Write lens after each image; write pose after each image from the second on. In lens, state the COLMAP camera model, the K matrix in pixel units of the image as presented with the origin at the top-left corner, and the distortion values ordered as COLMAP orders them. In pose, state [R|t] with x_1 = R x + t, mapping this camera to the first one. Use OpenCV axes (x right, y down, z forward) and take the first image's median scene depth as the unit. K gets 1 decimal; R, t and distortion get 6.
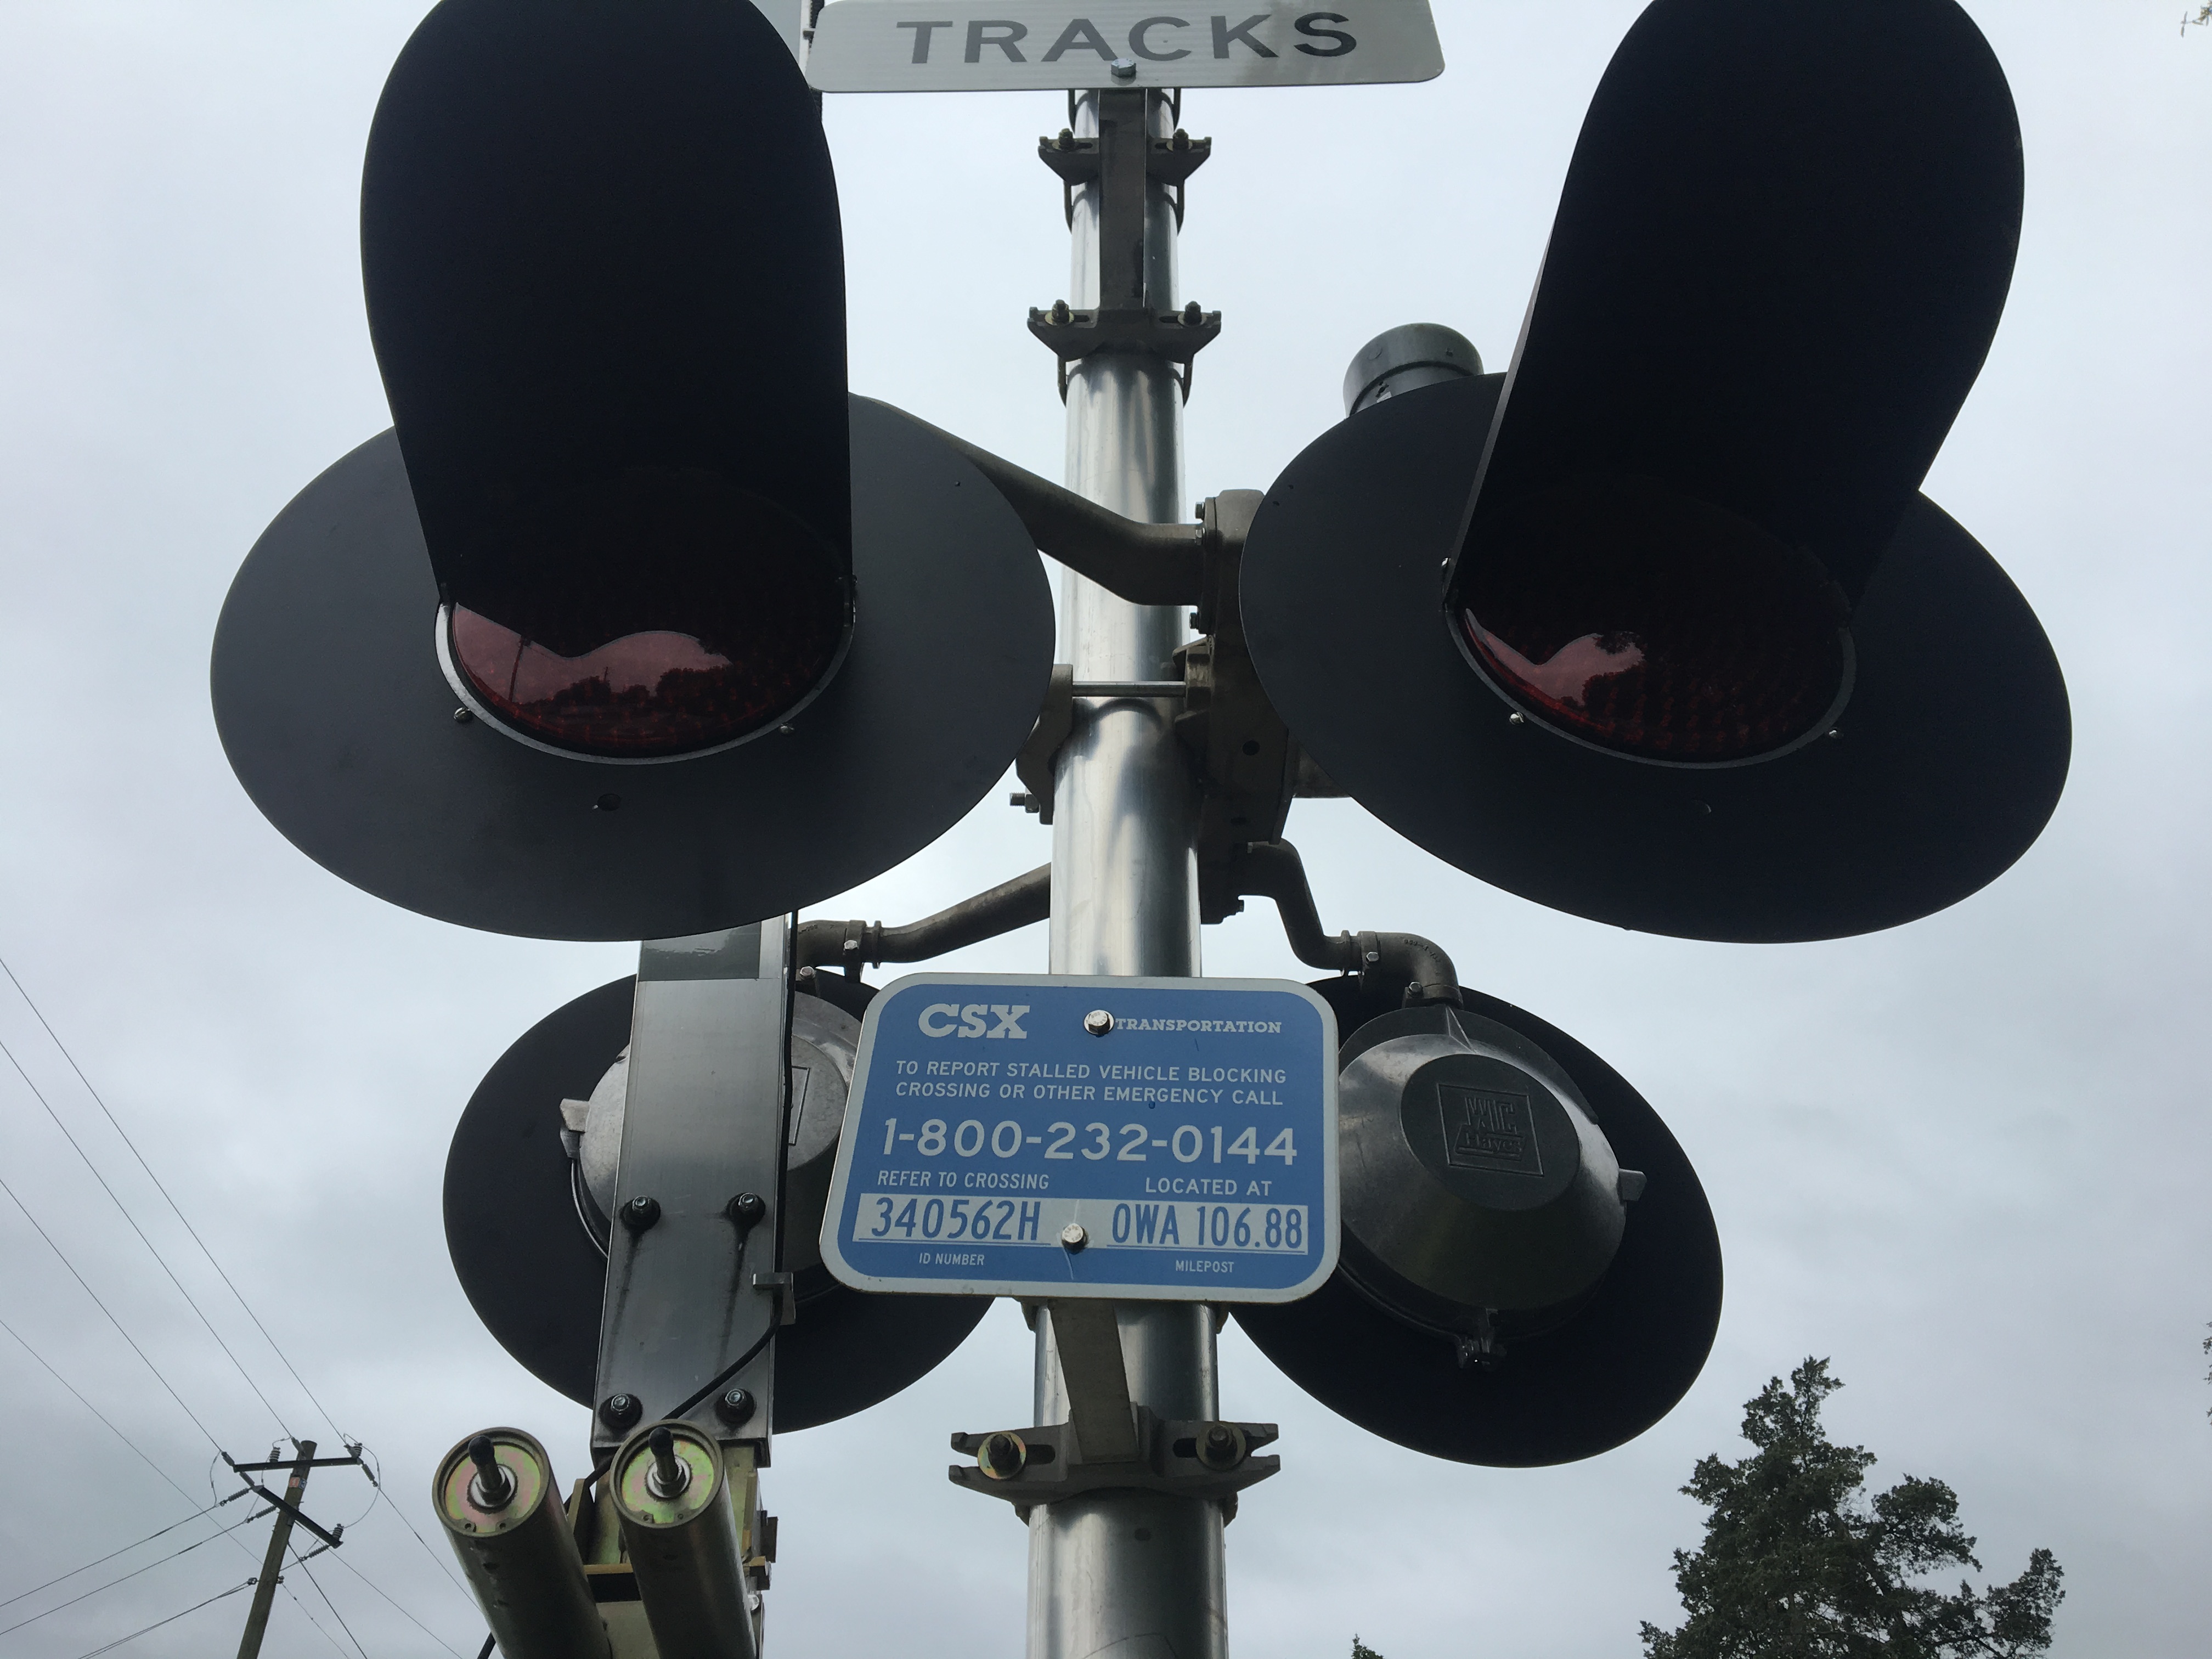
lens RADIAL K [[1869.5, 0, 1106.0], [0, 1869.5, 828.0], [0, 0, 1]] dist [0.085874, -0.138709]
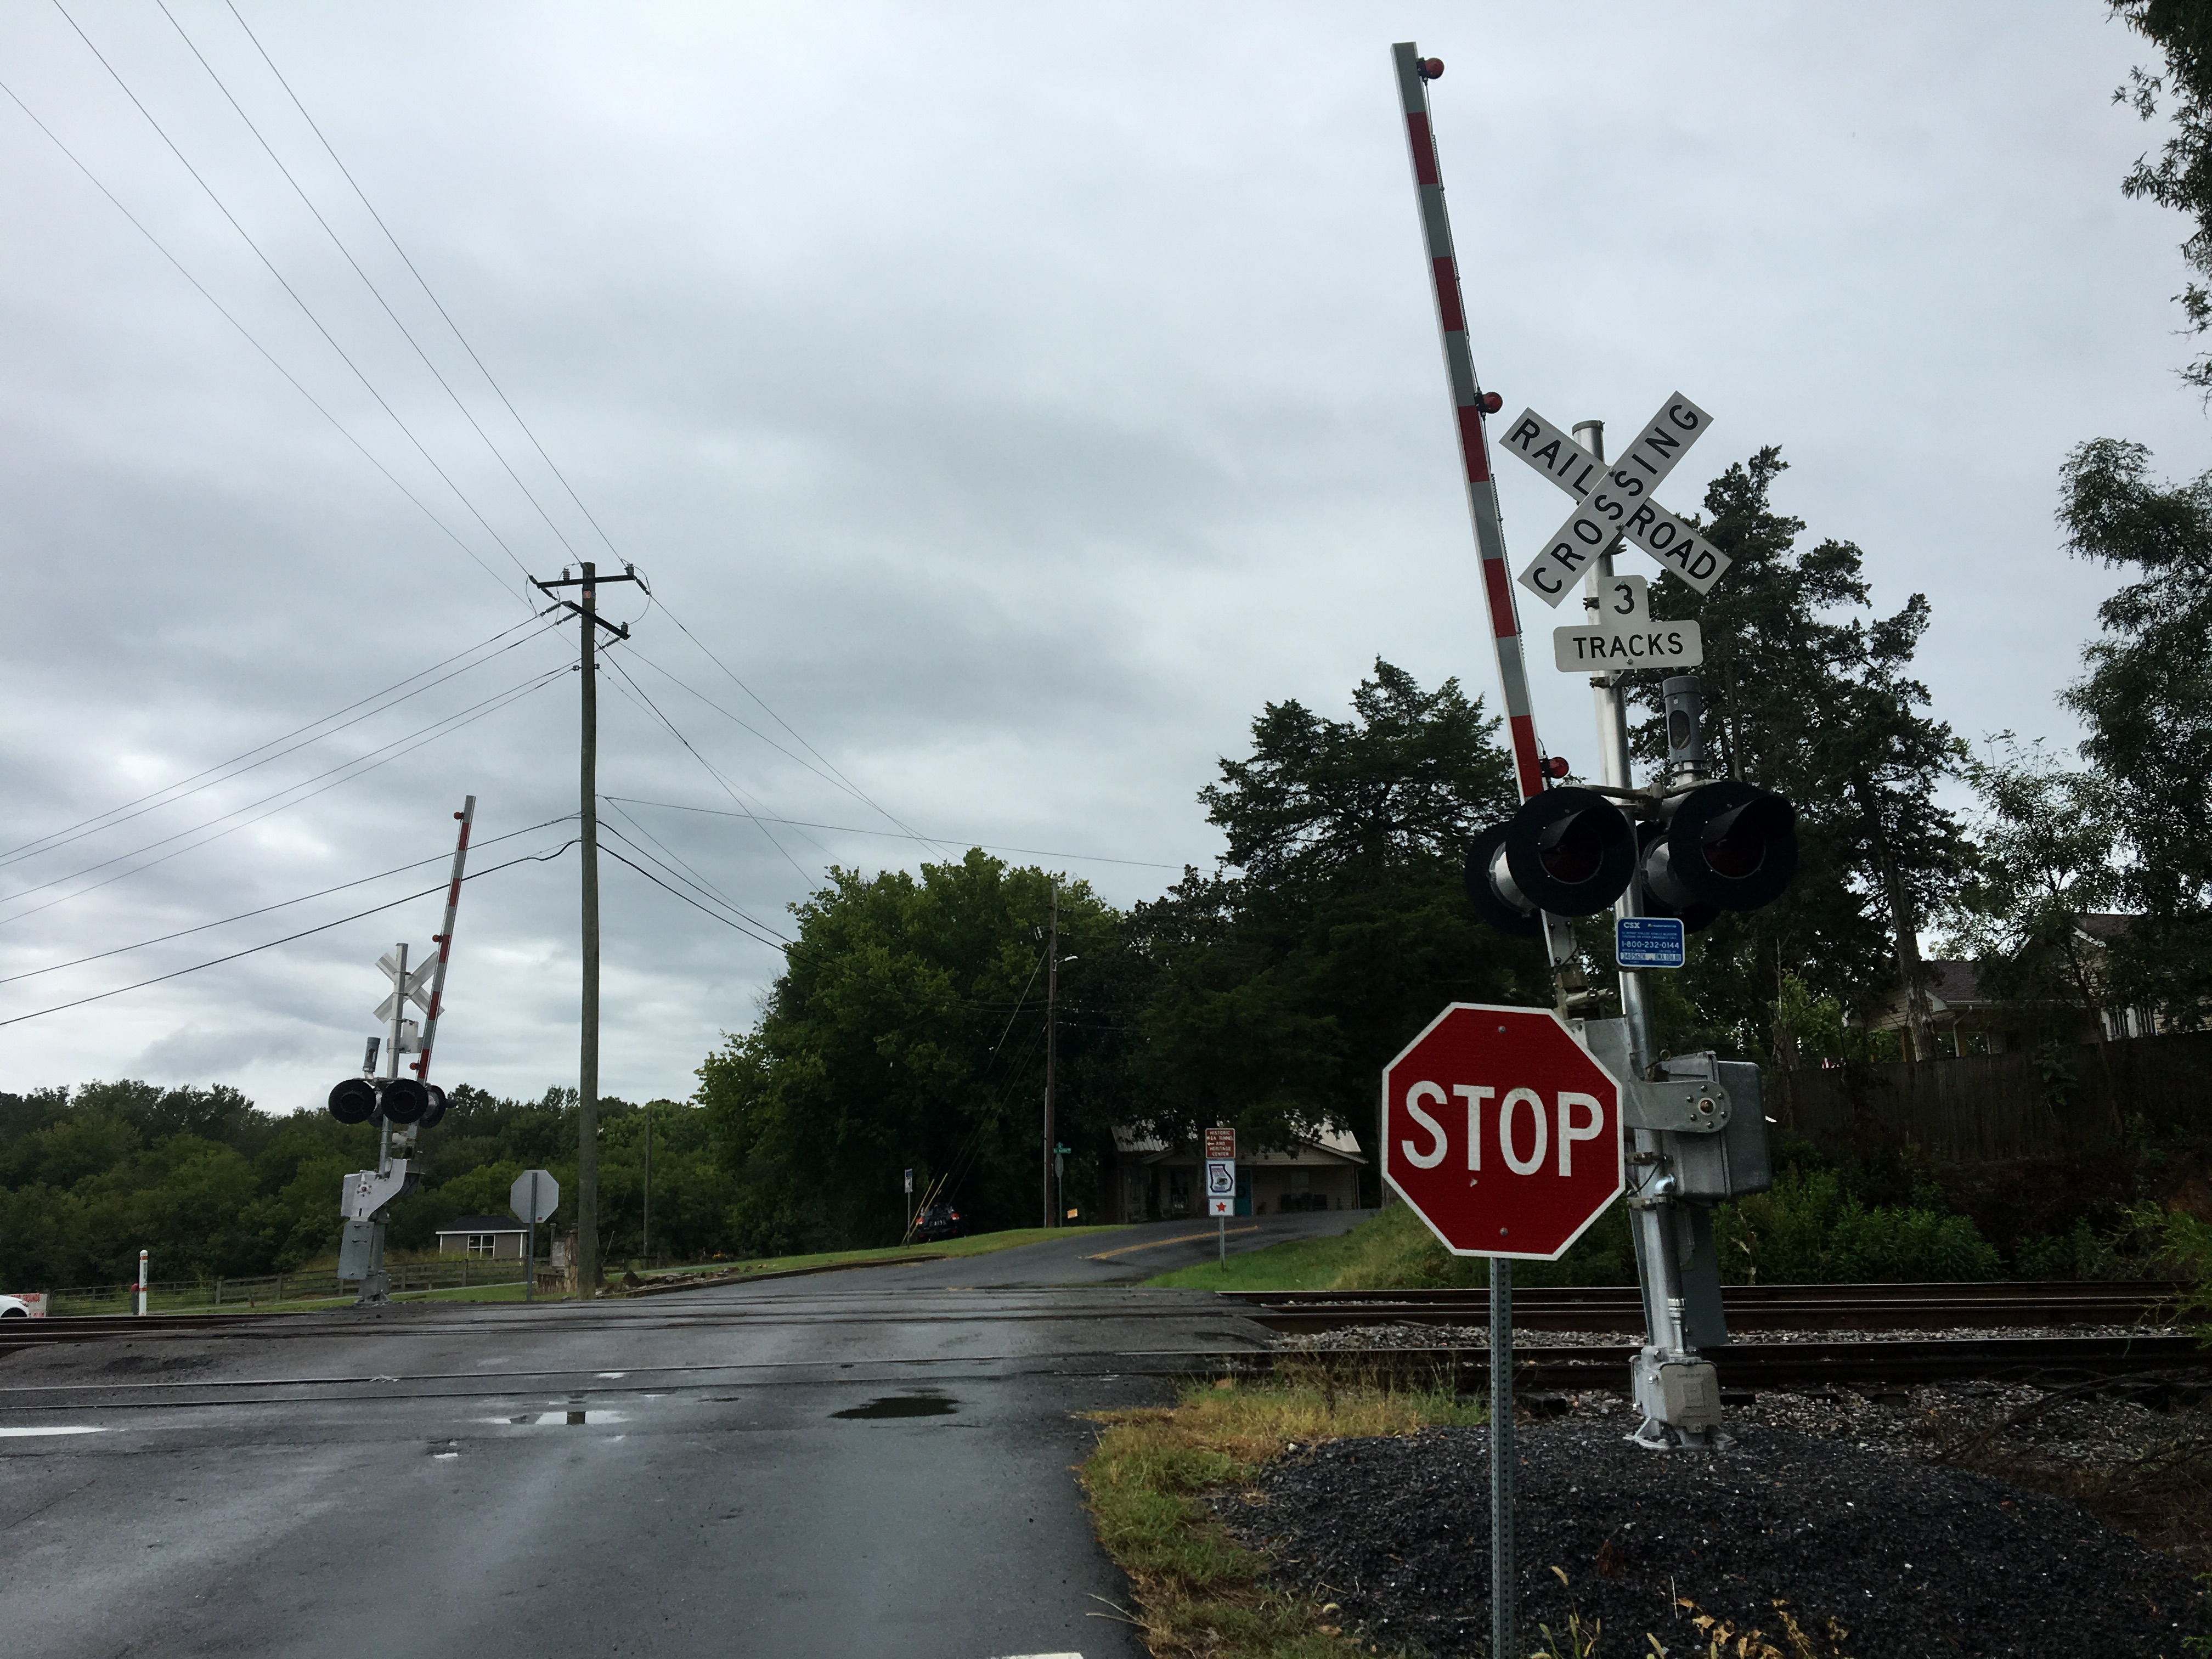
lens RADIAL K [[1869.5, 0, 1084.5], [0, 1869.5, 825.4], [0, 0, 1]] dist [0.085874, -0.138709]
pose [[0.999066, -0.042946, -0.004865, -1.421630], [0.039482, 0.861040, 0.507003, -2.653962], [-0.017585, -0.506721, 0.861931, -3.354759]]
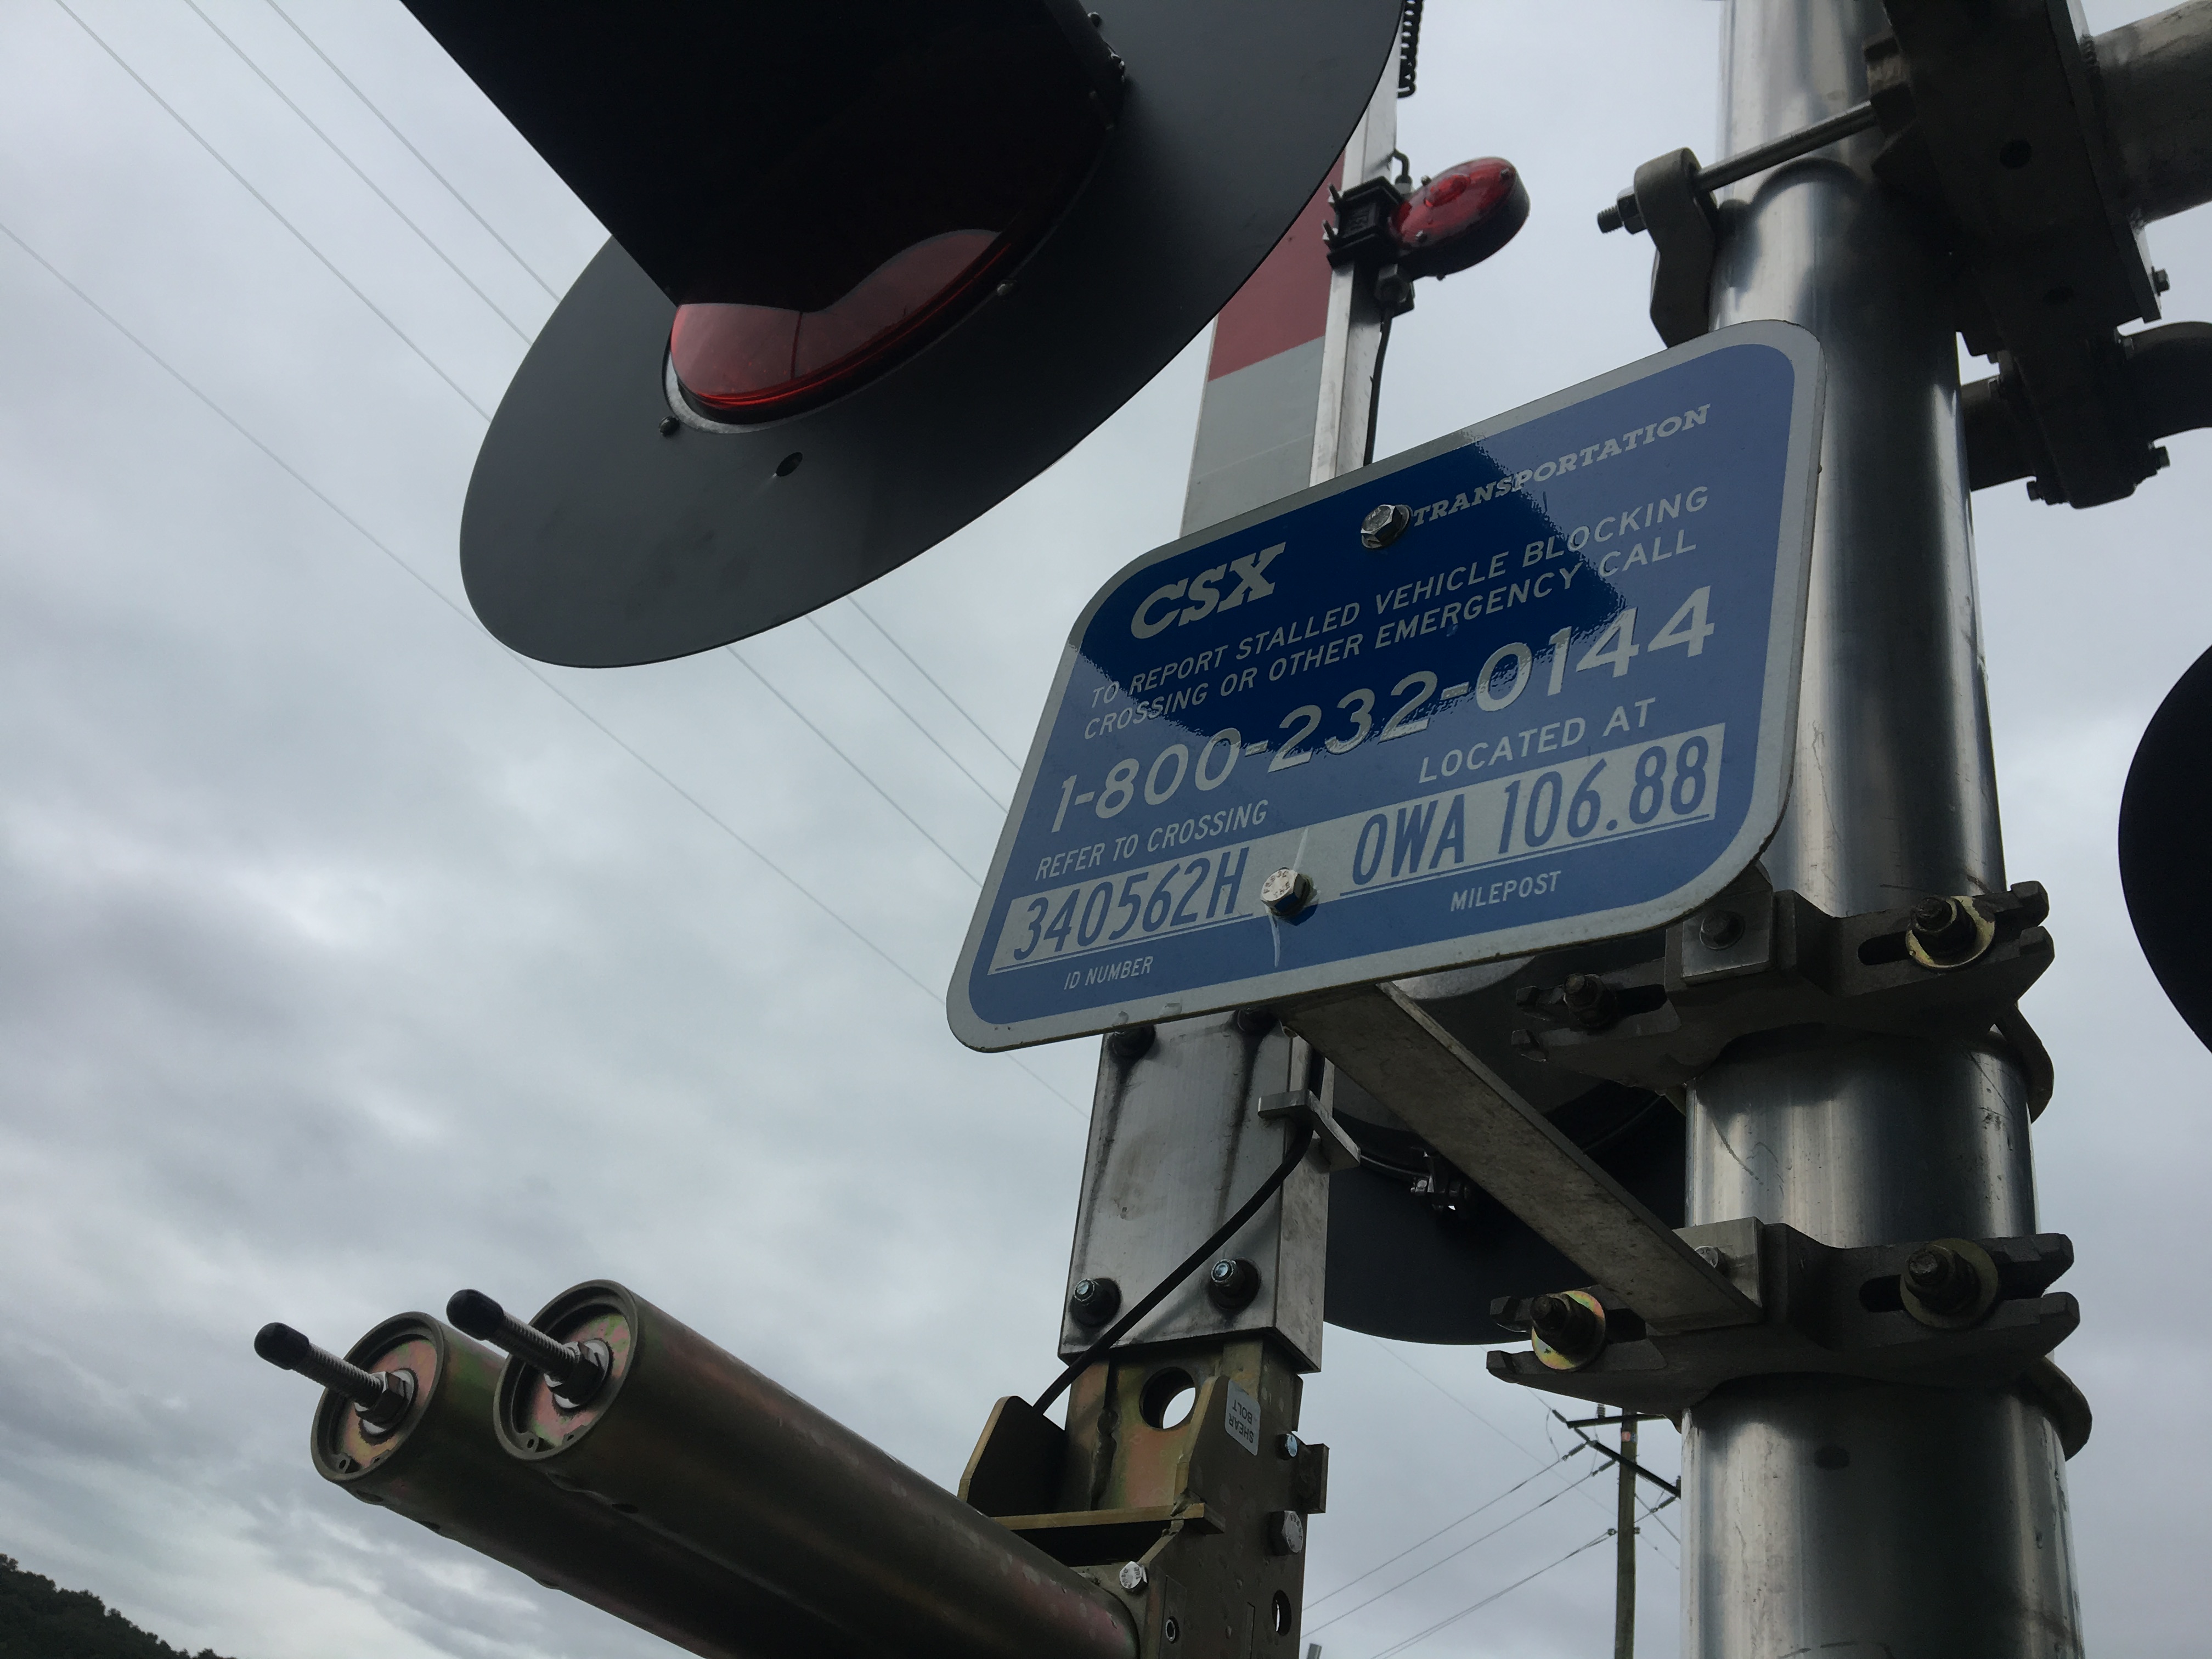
lens RADIAL K [[1869.5, 0, 1107.0], [0, 1869.5, 833.1], [0, 0, 1]] dist [0.085874, -0.138709]
pose [[0.787613, -0.218770, -0.576025, 0.224850], [0.233178, 0.971147, -0.050004, 0.197230], [0.570345, -0.094933, 0.815901, 0.500531]]
